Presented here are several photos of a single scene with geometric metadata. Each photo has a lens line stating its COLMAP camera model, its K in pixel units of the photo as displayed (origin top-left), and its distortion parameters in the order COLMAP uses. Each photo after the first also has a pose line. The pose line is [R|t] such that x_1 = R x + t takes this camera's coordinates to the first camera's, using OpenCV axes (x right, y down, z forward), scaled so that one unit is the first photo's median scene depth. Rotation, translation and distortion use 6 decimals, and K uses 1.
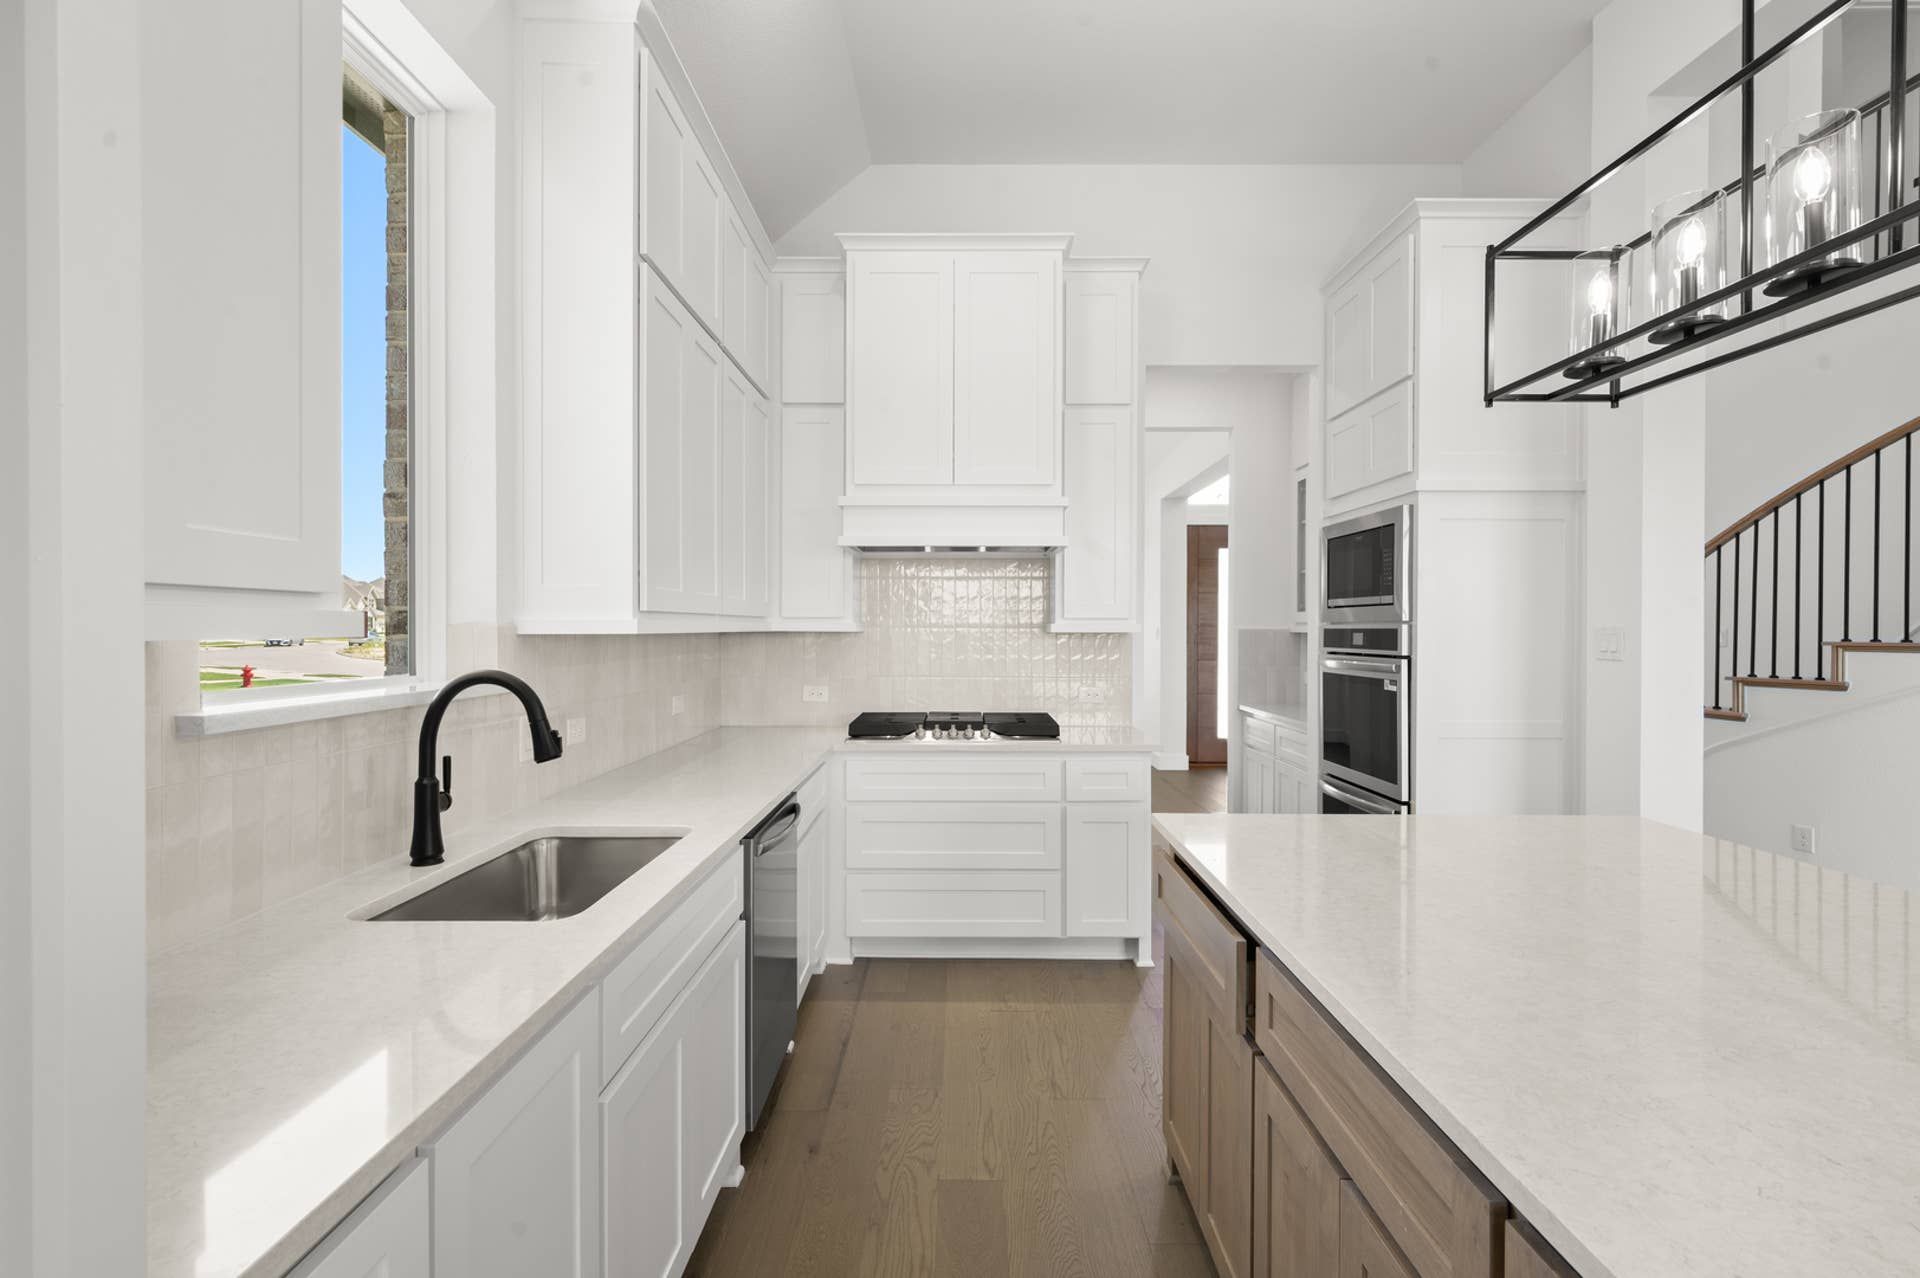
lens RADIAL K [[868.4, 0, 957.8], [0, 868.4, 633.7], [0, 0, 1]] dist [0.000360, 0.000239]
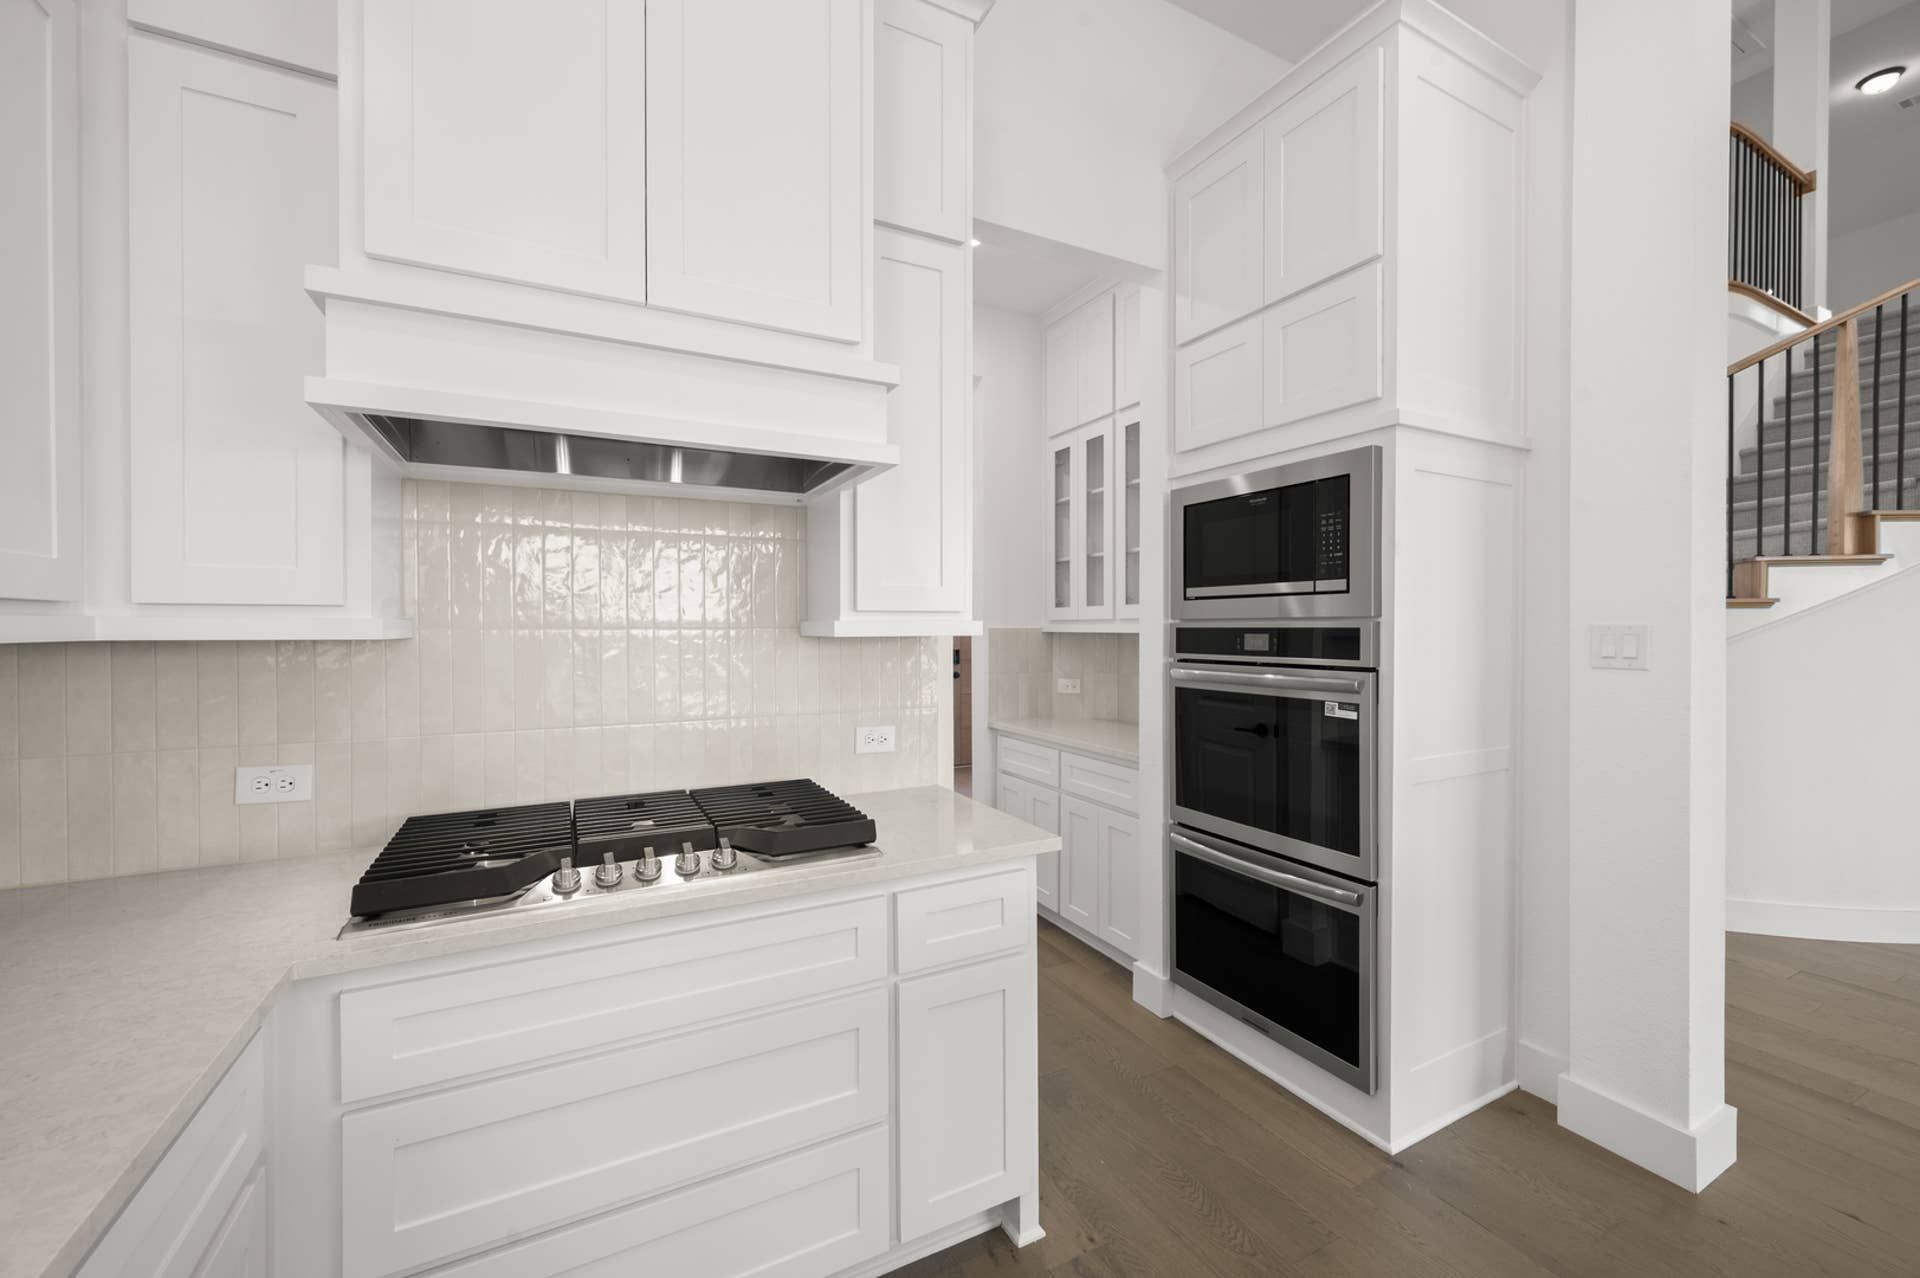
lens RADIAL K [[749.8, 0, 958.0], [0, 749.8, 632.4], [0, 0, 1]] dist [0.002816, 0.000152]
pose [[0.884108, -0.007361, 0.467224, -0.043547], [0.006856, 0.999973, 0.002782, -0.005502], [-0.467232, 0.000743, 0.884134, 0.583889]]
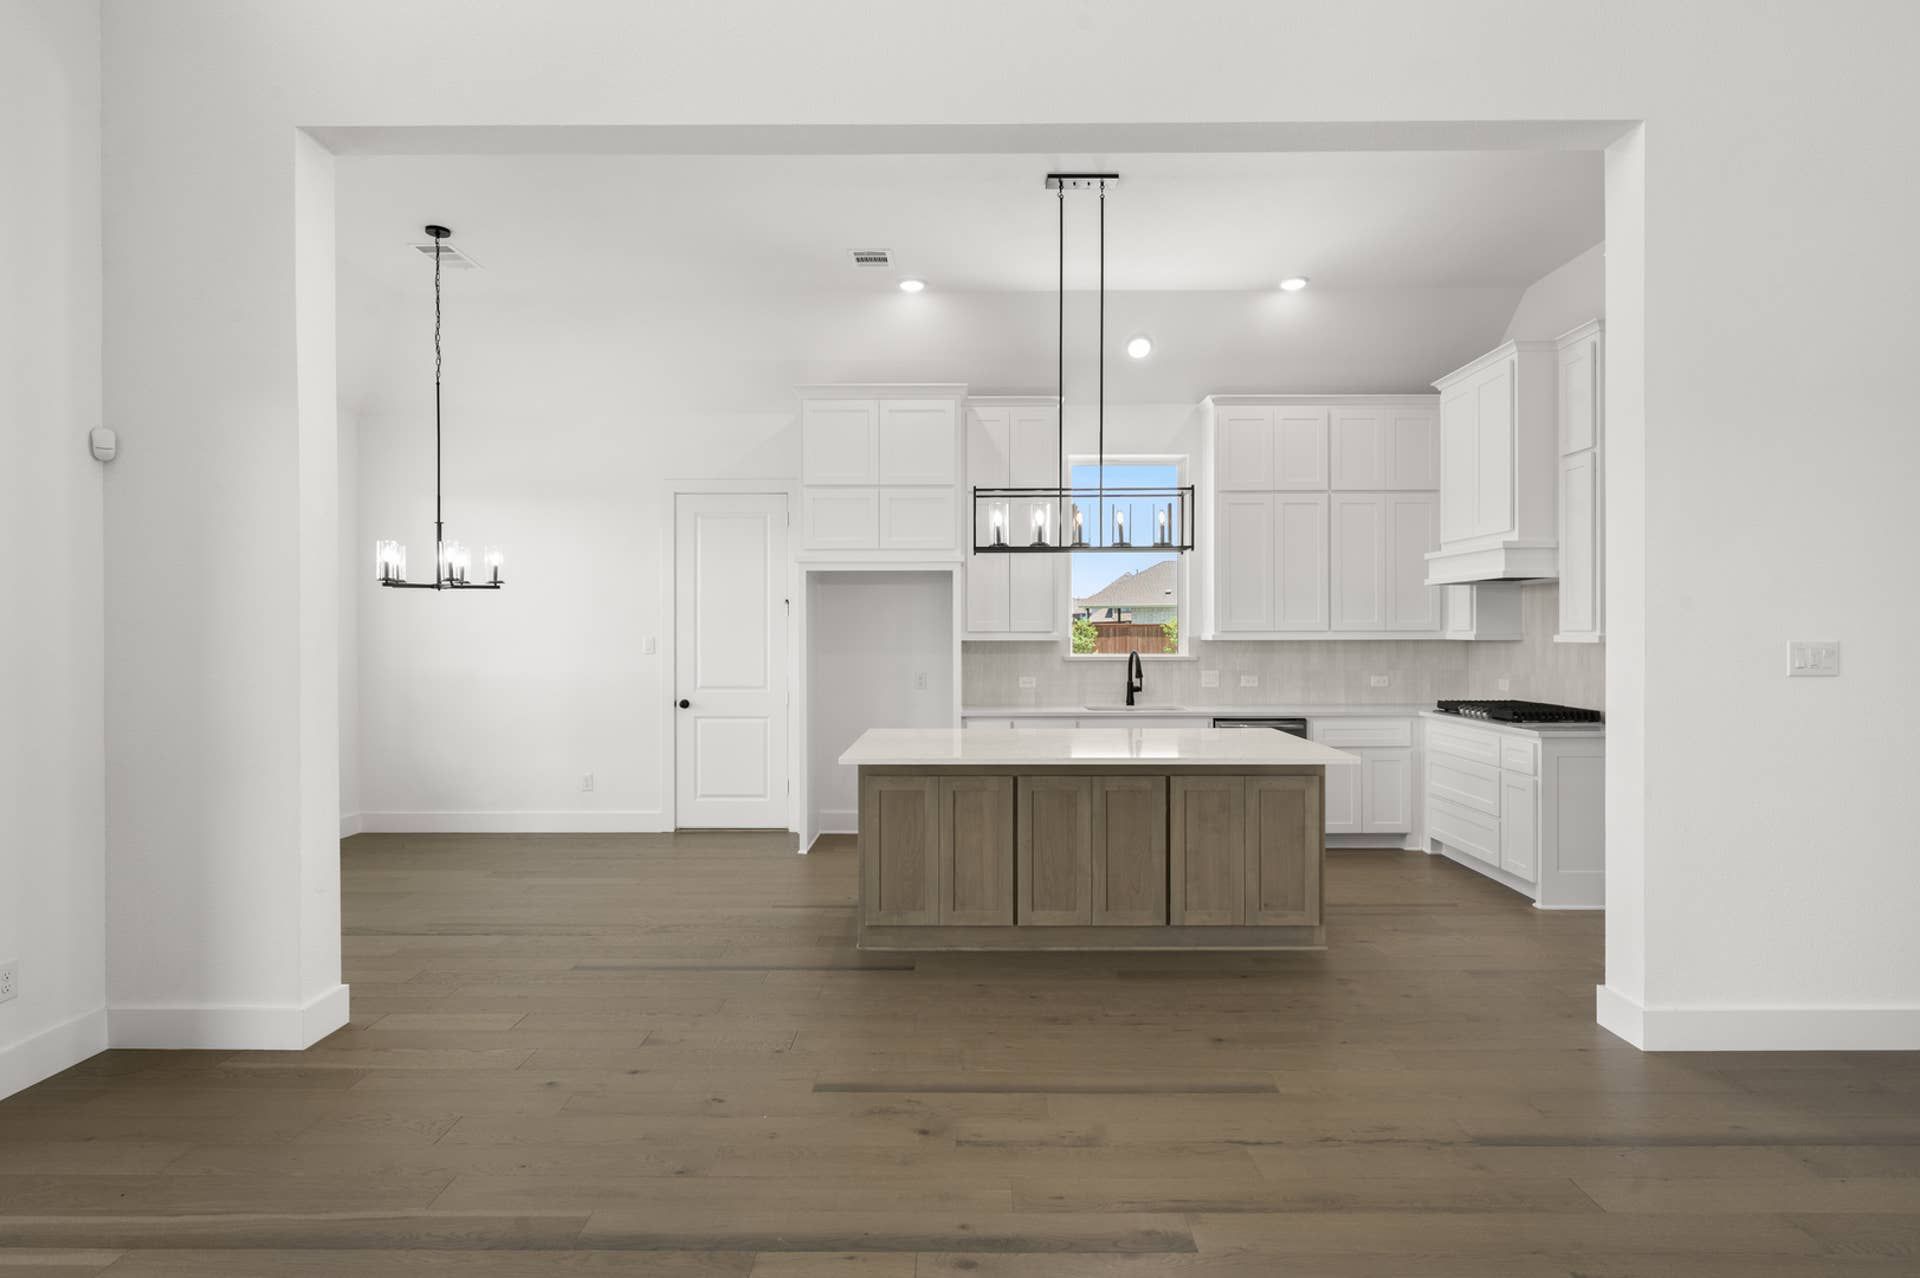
lens RADIAL K [[981.4, 0, 953.5], [0, 981.4, 633.6], [0, 0, 1]] dist [-0.000503, -0.000253]
pose [[-0.005880, 0.000669, -0.999982, 1.592818], [-0.004831, 0.999988, 0.000698, -0.010881], [0.999971, 0.004835, -0.005876, 0.154967]]
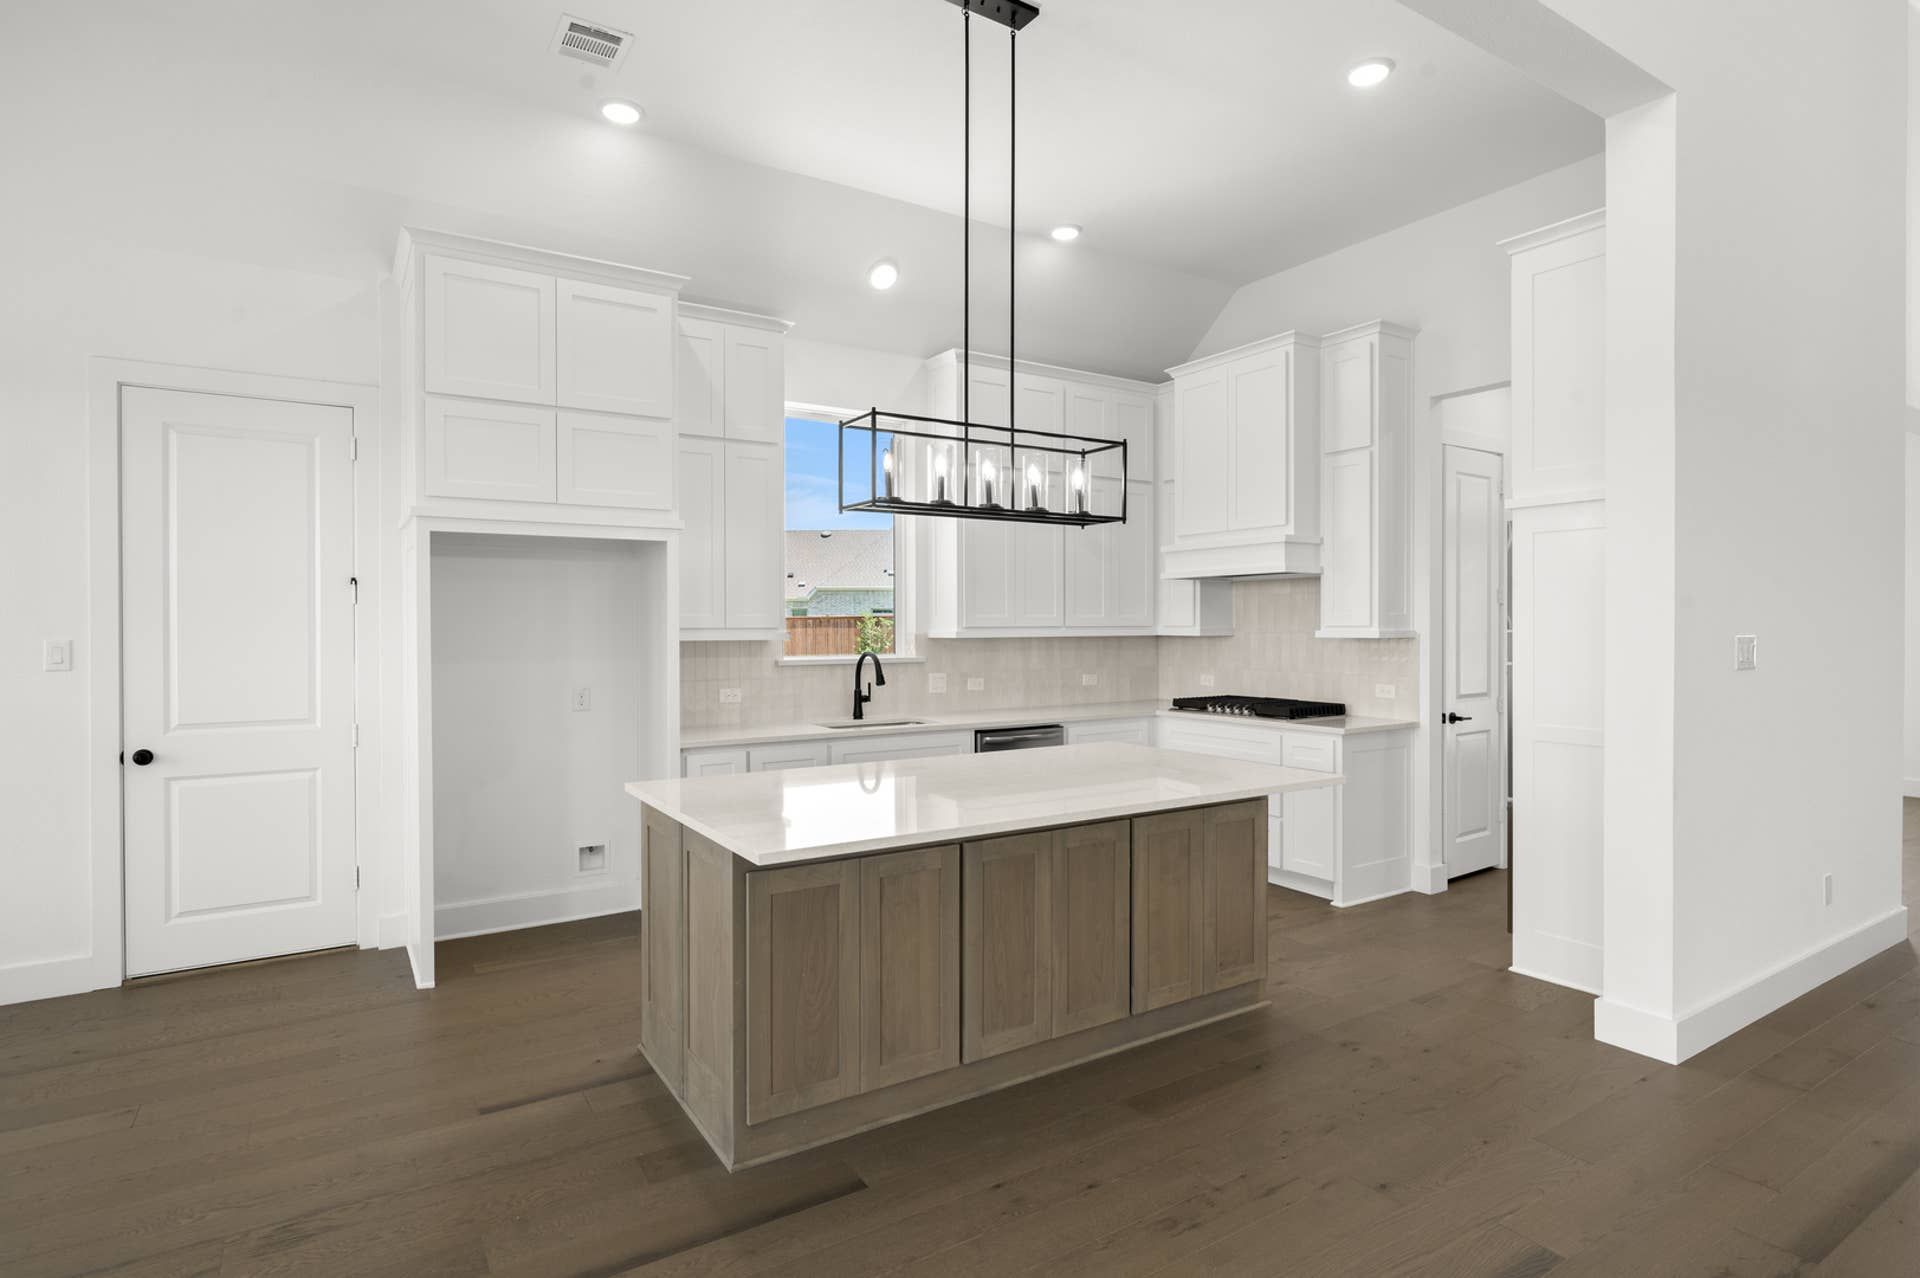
lens RADIAL K [[981.4, 0, 953.5], [0, 981.4, 633.6], [0, 0, 1]] dist [-0.000503, -0.000253]
pose [[0.538375, 0.003116, -0.842699, 1.072186], [-0.001508, 0.999995, 0.002734, -0.010804], [0.842704, -0.000201, 0.538377, -0.213449]]
